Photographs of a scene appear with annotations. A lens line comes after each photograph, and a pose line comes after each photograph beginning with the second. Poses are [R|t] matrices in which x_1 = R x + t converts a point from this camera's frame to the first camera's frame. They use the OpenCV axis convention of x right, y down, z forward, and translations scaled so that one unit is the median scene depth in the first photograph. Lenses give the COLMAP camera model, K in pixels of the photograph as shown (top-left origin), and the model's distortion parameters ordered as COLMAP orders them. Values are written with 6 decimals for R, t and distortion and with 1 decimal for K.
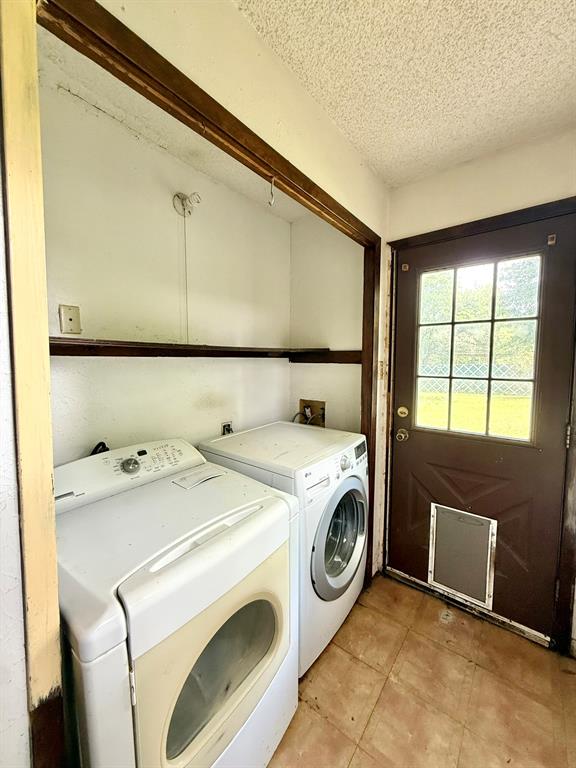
lens RADIAL K [[306.5, 0, 290.5], [0, 306.5, 381.0], [0, 0, 1]] dist [0.001966, 0.000252]
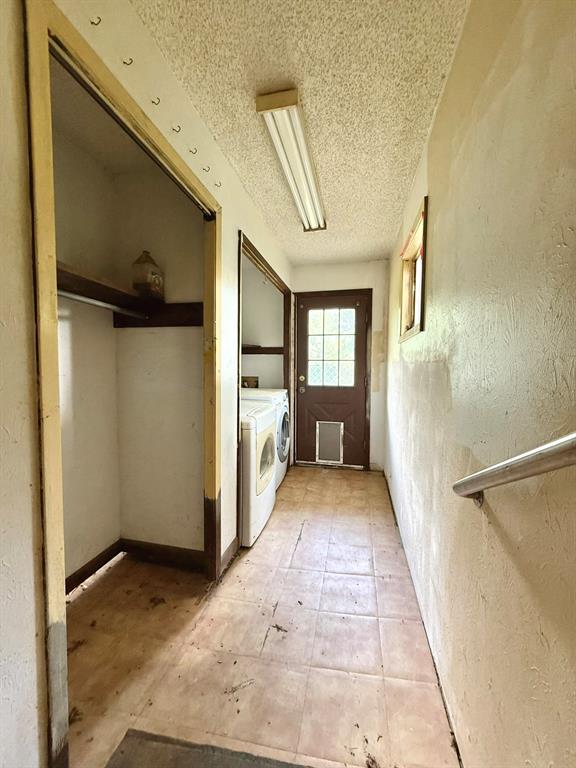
lens RADIAL K [[306.5, 0, 285.9], [0, 306.5, 381.7], [0, 0, 1]] dist [0.001966, 0.000252]
pose [[0.903237, -0.027873, 0.428236, -0.609870], [0.032296, 0.999474, -0.003065, 0.131315], [-0.427925, 0.016599, 0.903662, -0.789914]]
